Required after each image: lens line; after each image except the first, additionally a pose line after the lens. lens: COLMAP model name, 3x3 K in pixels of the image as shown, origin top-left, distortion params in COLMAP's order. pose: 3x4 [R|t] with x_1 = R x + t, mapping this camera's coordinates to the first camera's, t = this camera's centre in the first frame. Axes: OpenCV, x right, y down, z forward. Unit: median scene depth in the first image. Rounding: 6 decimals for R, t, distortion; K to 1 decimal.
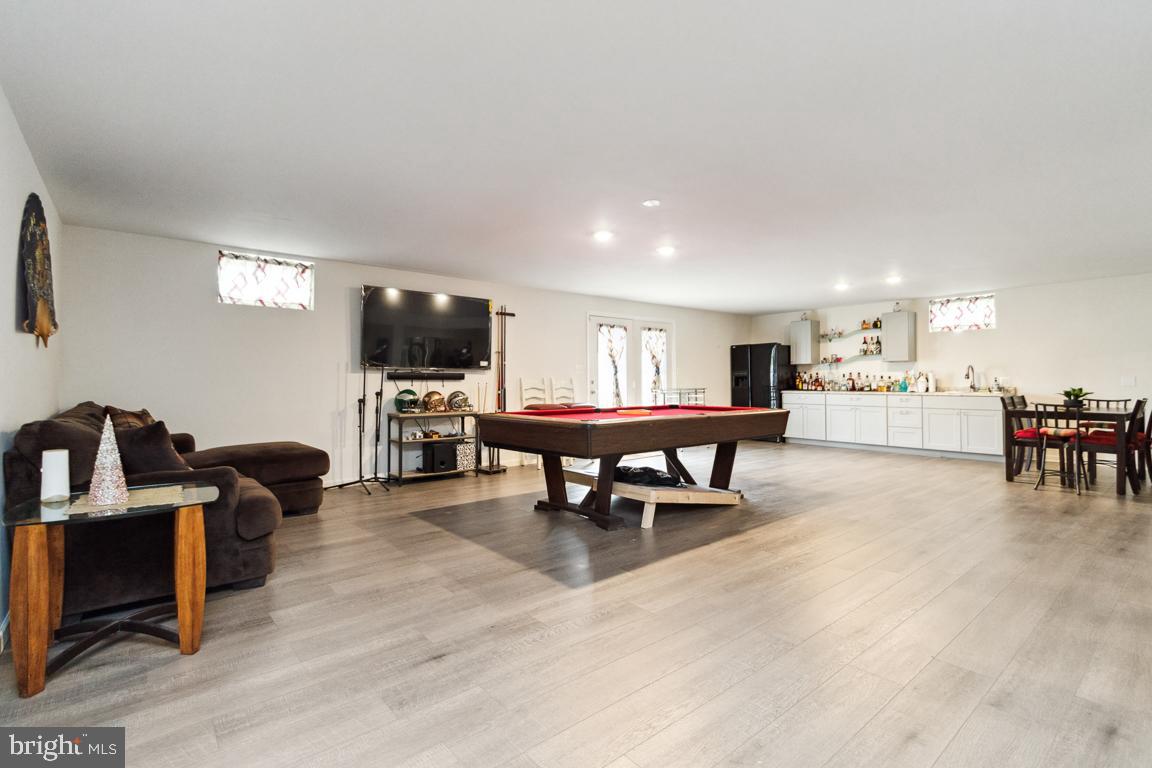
lens RADIAL K [[534.5, 0, 570.8], [0, 534.5, 388.1], [0, 0, 1]] dist [0.022999, -0.011423]
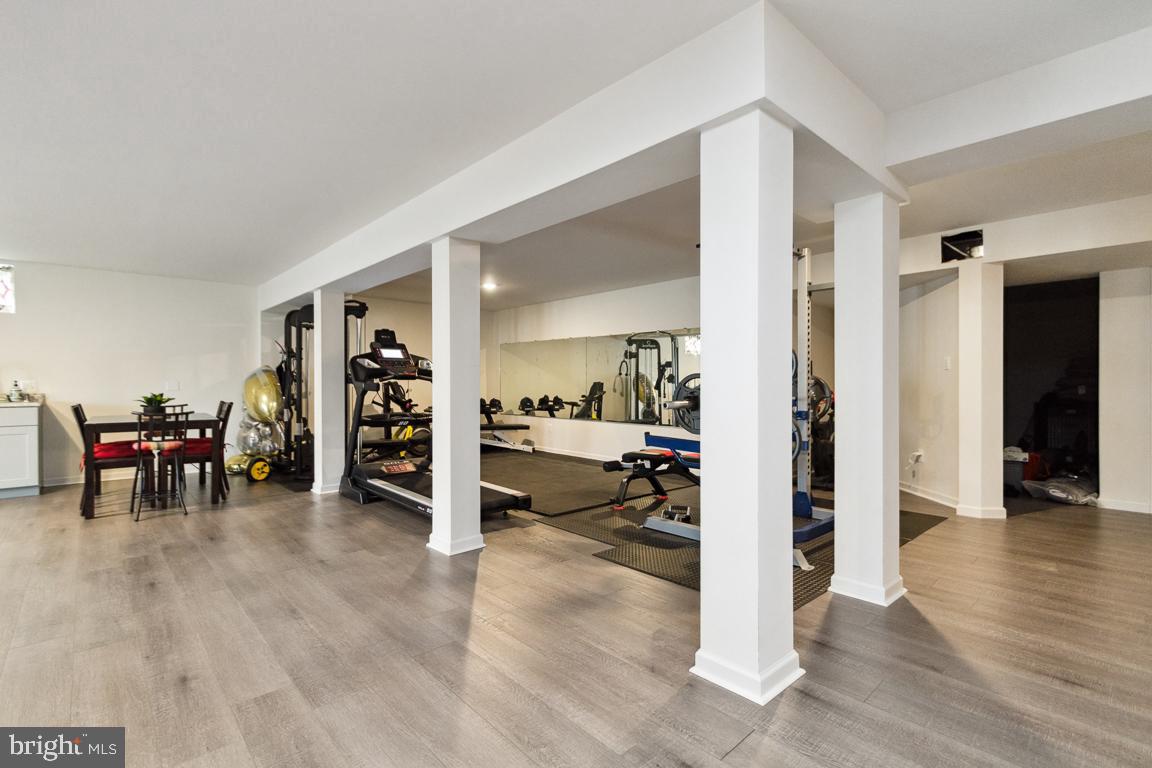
lens RADIAL K [[534.5, 0, 570.8], [0, 534.5, 388.1], [0, 0, 1]] dist [0.022999, -0.011423]
pose [[-0.051160, -0.000068, 0.998690, 0.038900], [0.016222, 0.999868, 0.000900, 0.001301], [-0.998559, 0.016247, -0.051152, 0.380928]]
